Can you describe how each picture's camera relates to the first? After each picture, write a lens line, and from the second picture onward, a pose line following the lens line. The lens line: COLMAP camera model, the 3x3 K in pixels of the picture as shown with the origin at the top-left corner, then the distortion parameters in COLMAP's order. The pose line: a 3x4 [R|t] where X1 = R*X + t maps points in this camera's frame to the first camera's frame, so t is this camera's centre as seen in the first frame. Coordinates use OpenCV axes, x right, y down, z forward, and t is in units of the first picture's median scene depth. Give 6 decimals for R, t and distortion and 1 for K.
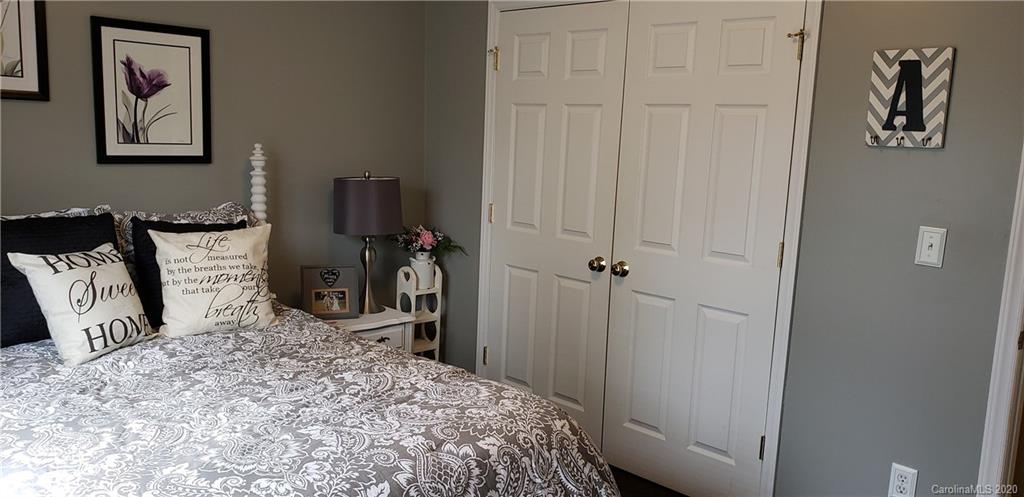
lens RADIAL K [[799.5, 0, 512.2], [0, 799.5, 200.6], [0, 0, 1]] dist [0.034416, -0.001335]
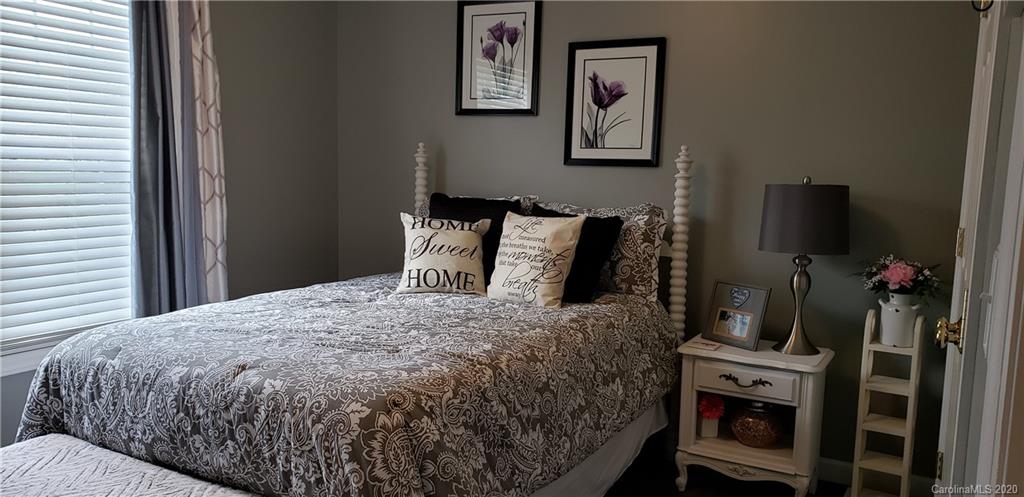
lens RADIAL K [[783.0, 0, 518.2], [0, 783.0, 251.9], [0, 0, 1]] dist [0.026111, -0.002983]
pose [[0.275409, 0.073423, -0.958519, 0.595839], [-0.102820, 0.993609, 0.046568, 0.036178], [0.955813, 0.085729, 0.281198, 0.603864]]
